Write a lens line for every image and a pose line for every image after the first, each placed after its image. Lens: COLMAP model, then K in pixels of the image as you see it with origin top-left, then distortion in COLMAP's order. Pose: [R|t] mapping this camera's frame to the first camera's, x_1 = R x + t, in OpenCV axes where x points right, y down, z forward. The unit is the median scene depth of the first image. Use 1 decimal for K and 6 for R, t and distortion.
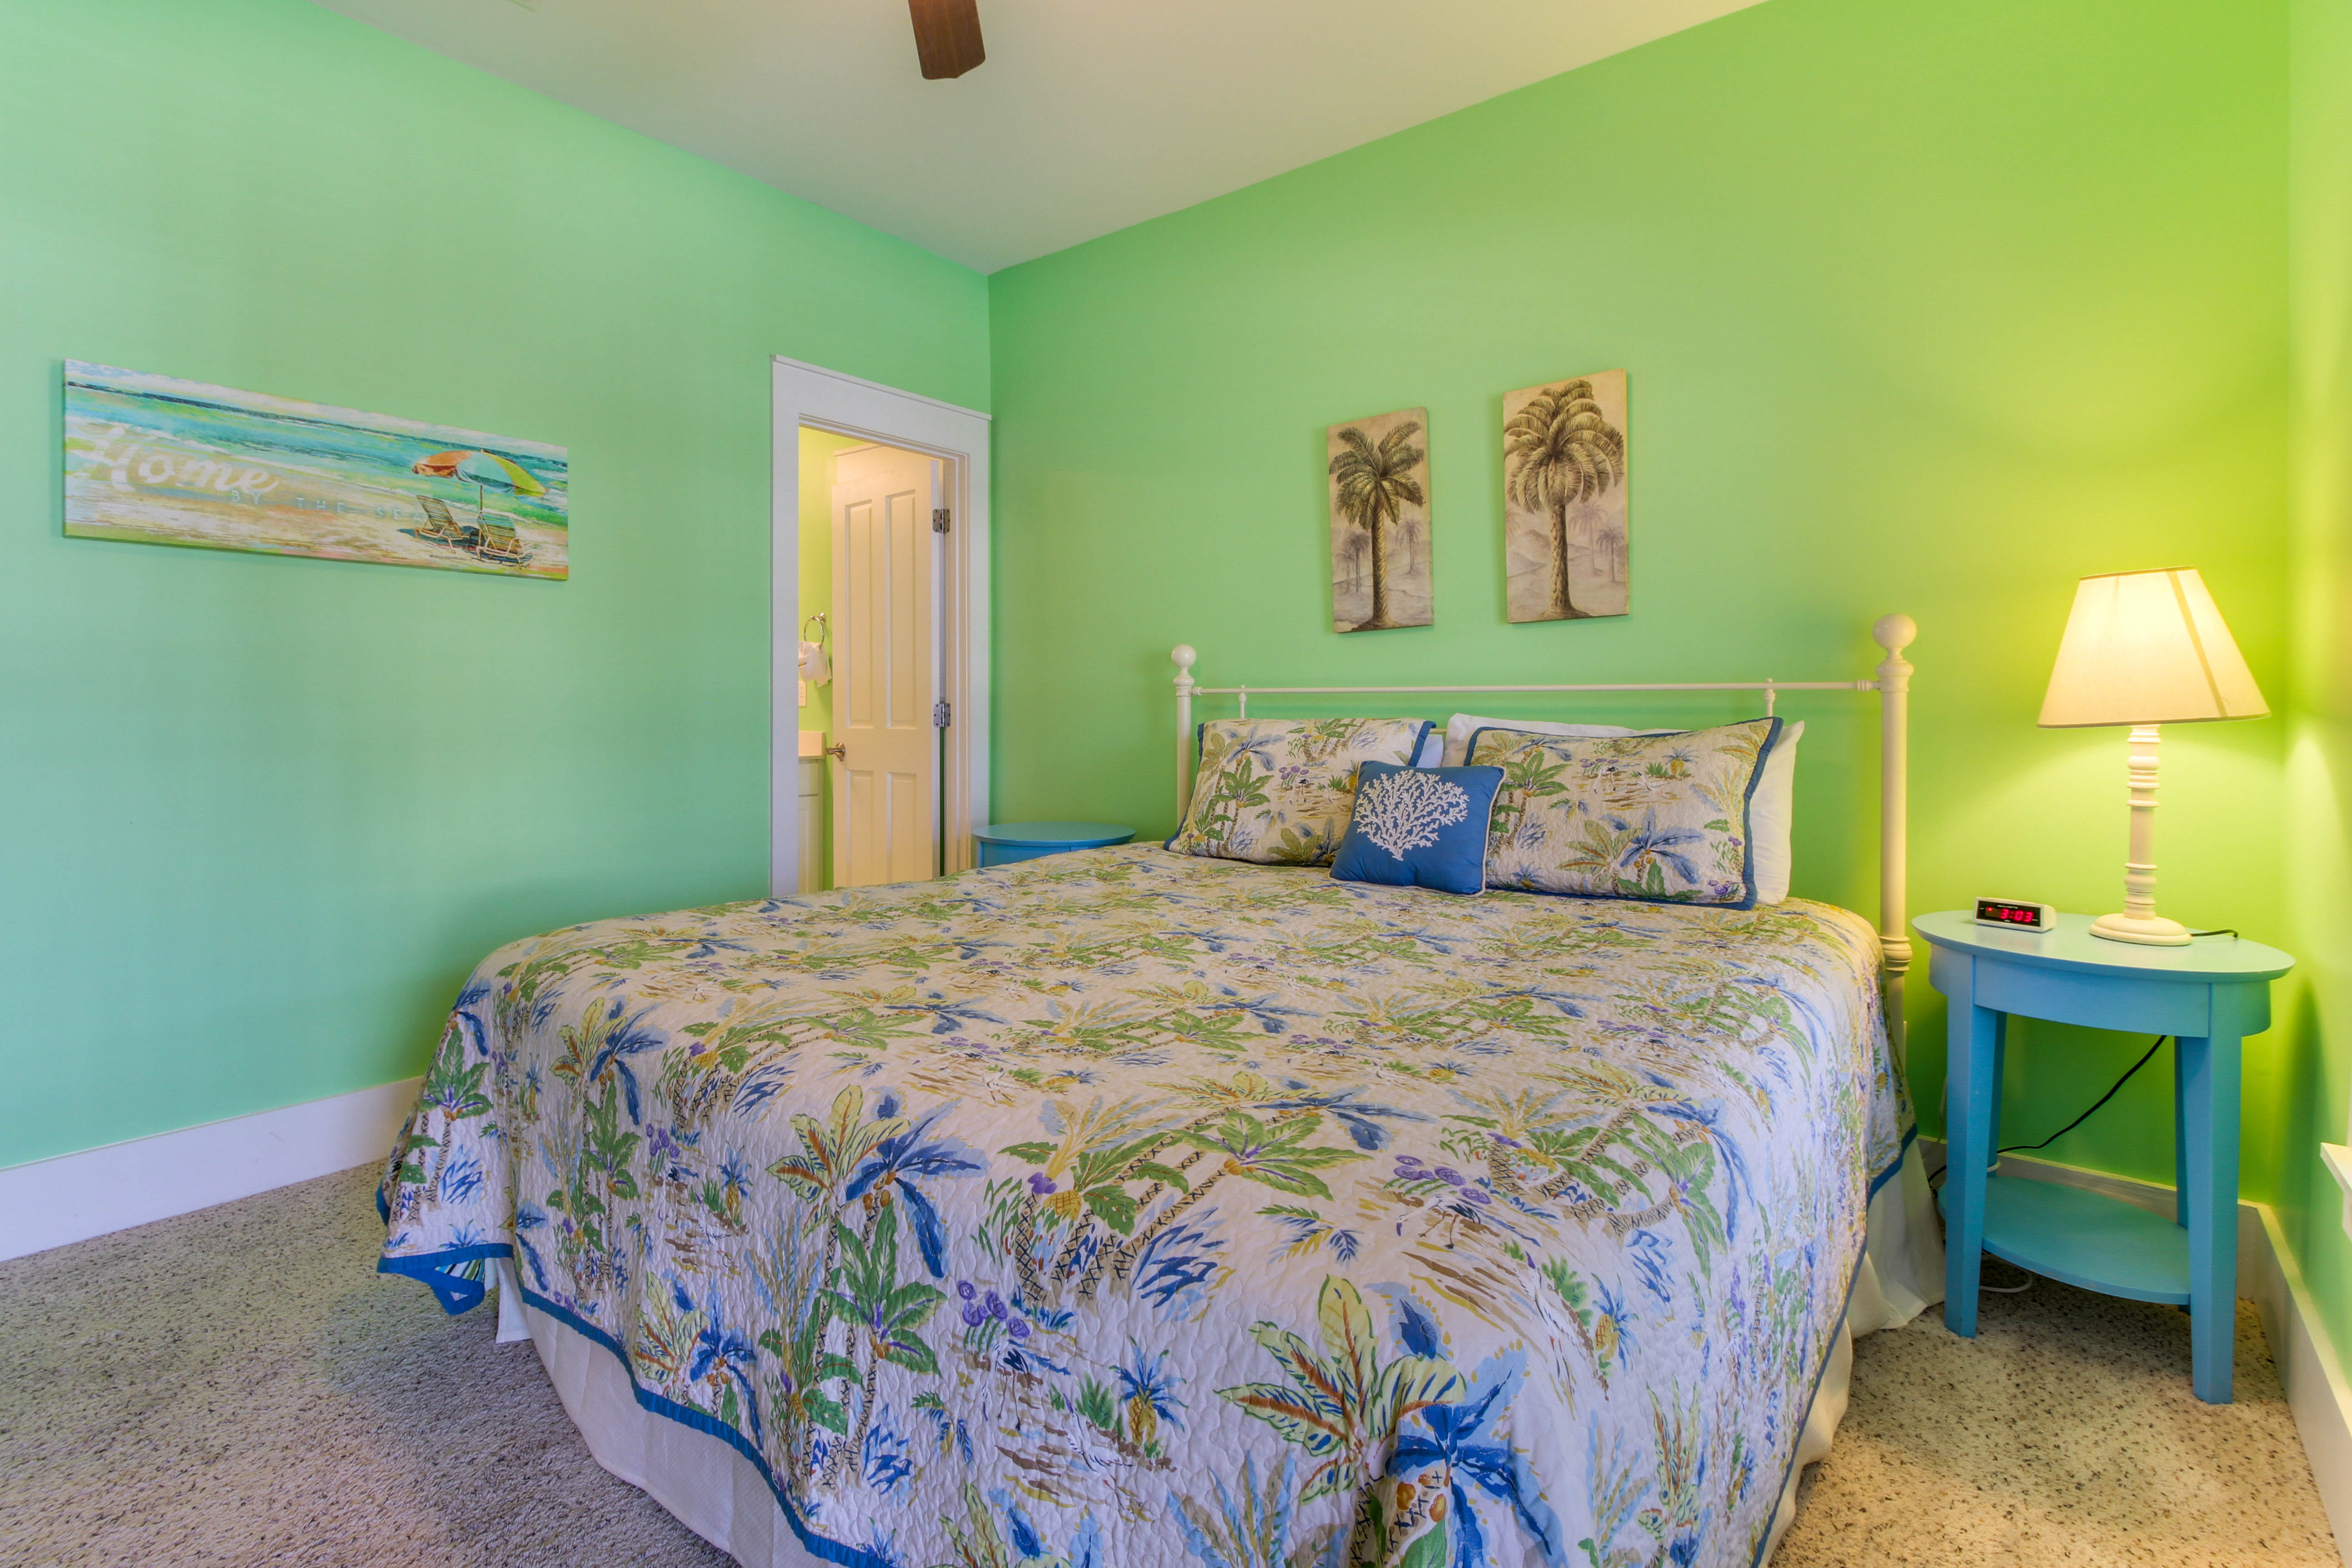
lens RADIAL K [[1155.2, 0, 1142.5], [0, 1155.2, 692.1], [0, 0, 1]] dist [0.020596, -0.001102]
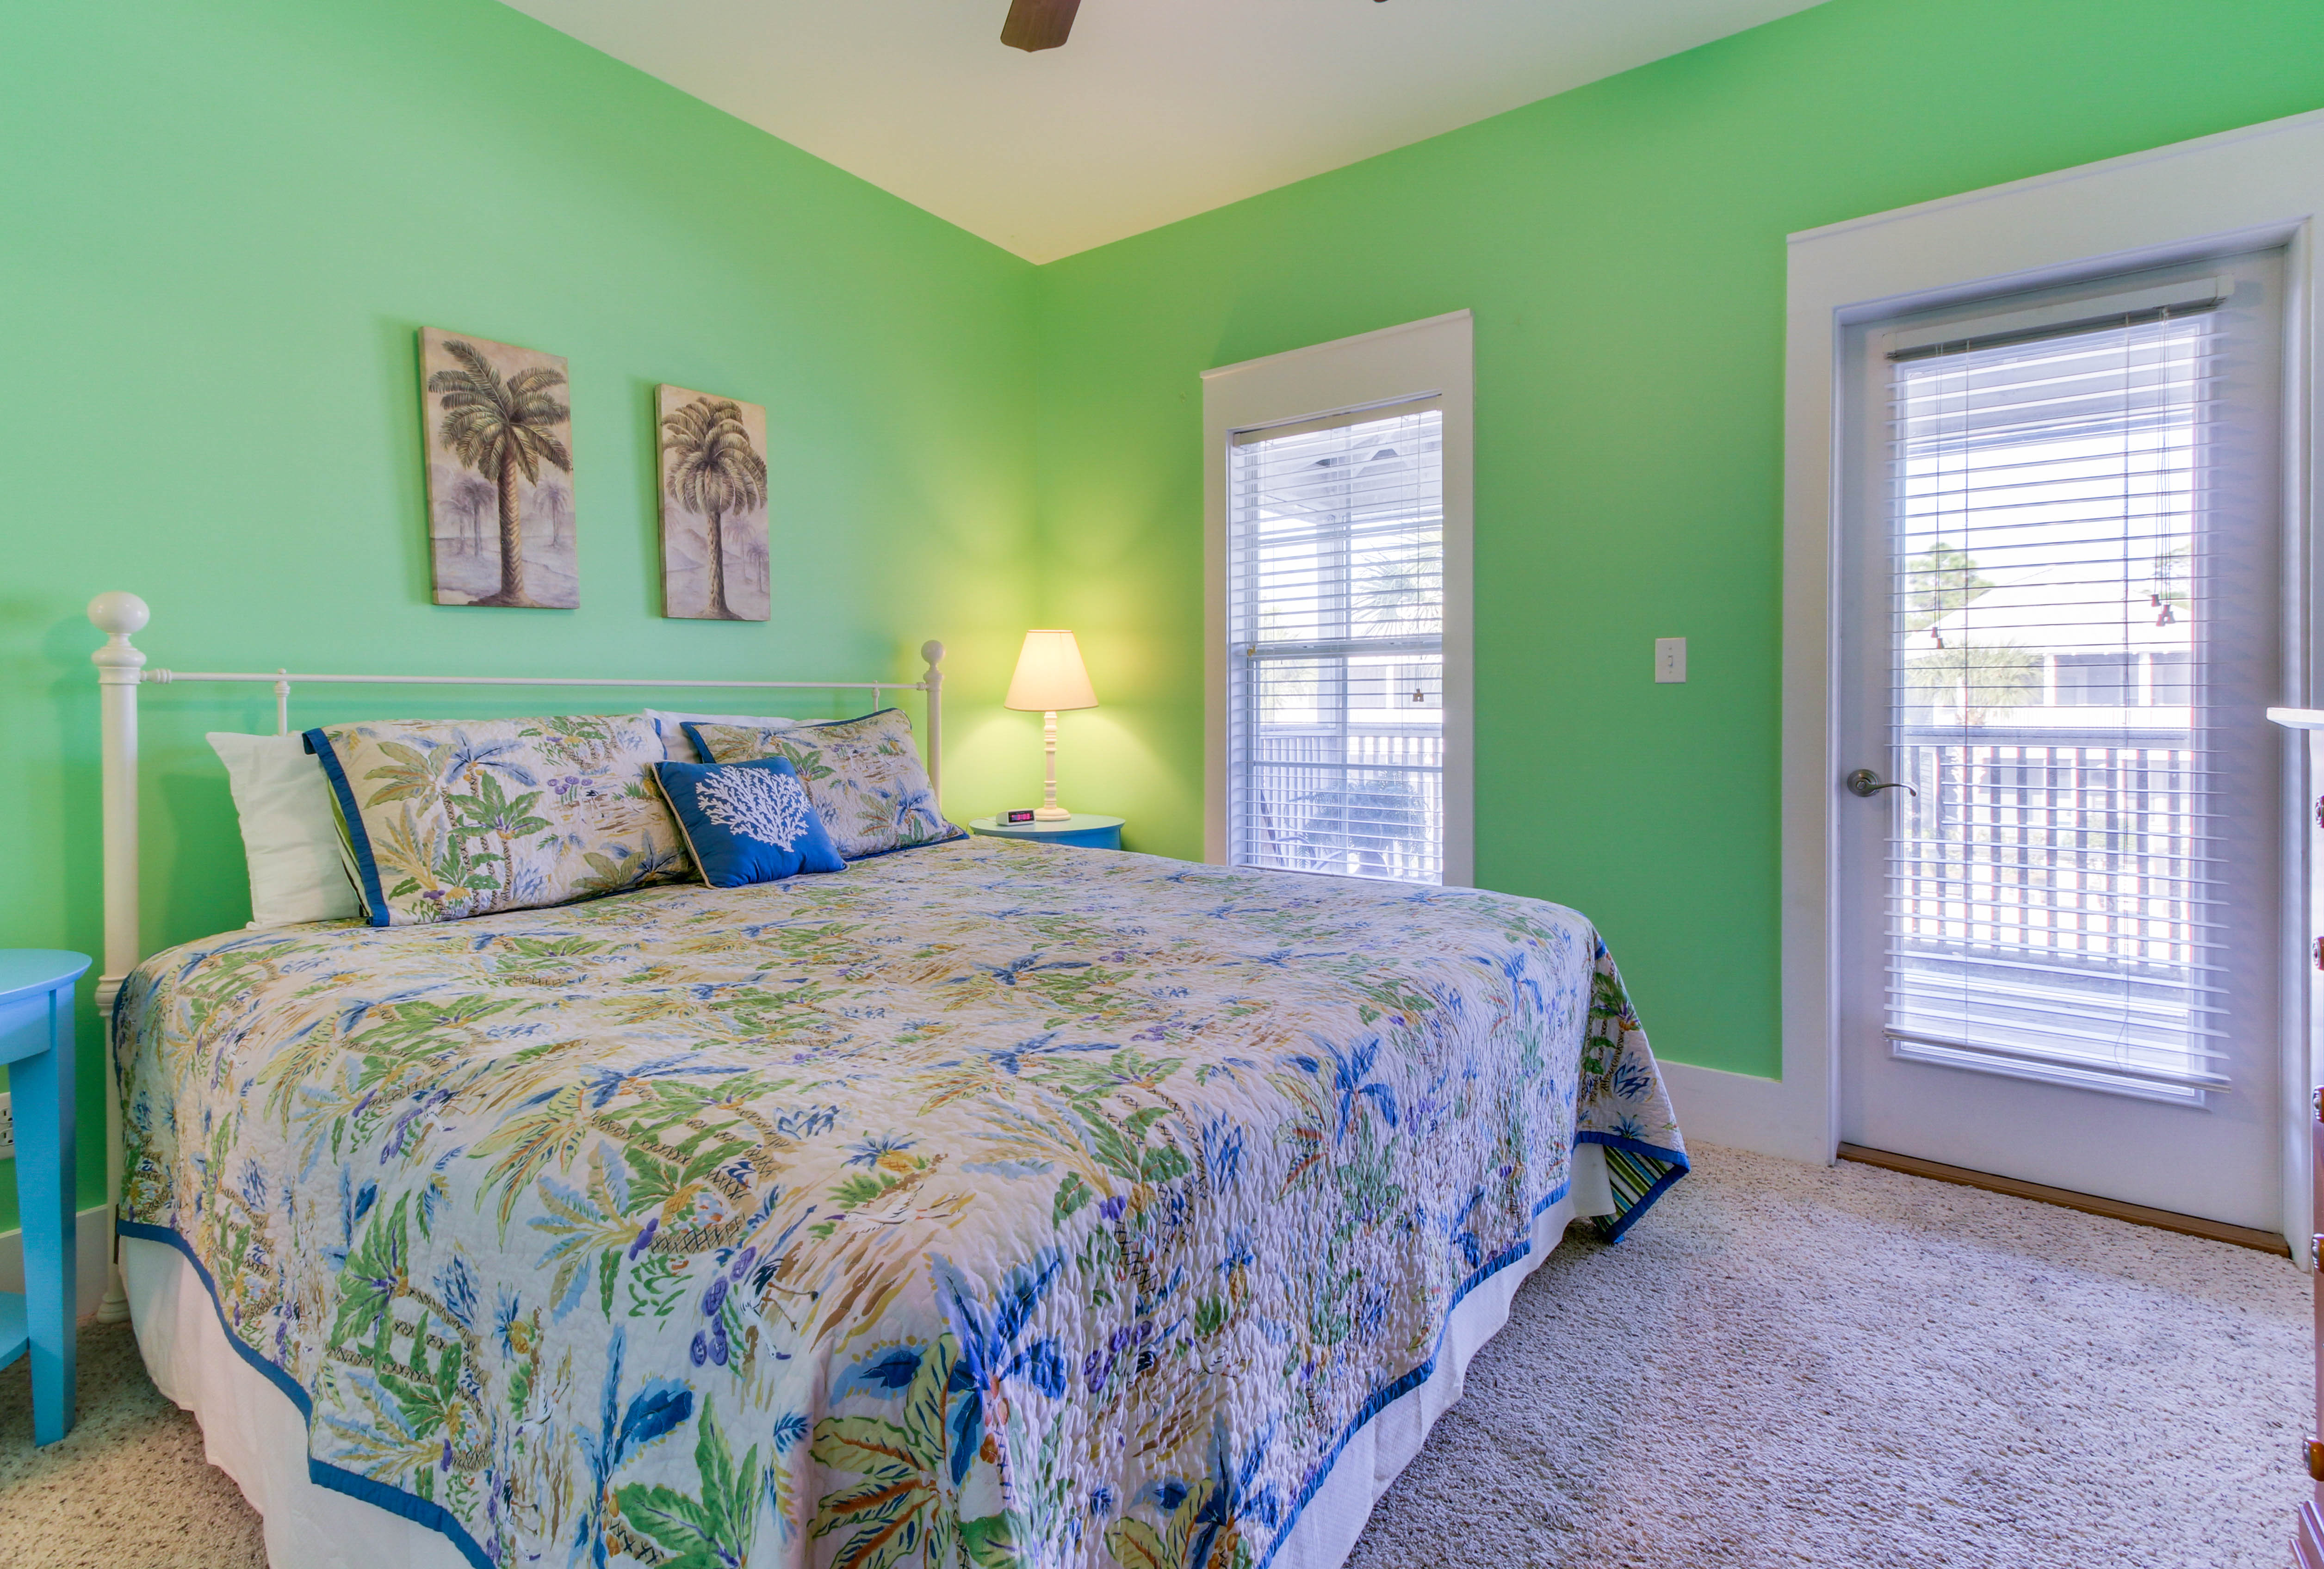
lens RADIAL K [[991.6, 0, 1157.5], [0, 991.6, 714.8], [0, 0, 1]] dist [-0.003056, -0.000080]
pose [[-0.043348, -0.015484, 0.998940, -0.565885], [-0.011699, 0.999819, 0.014990, 0.006625], [-0.998992, -0.011036, -0.043521, 0.624080]]
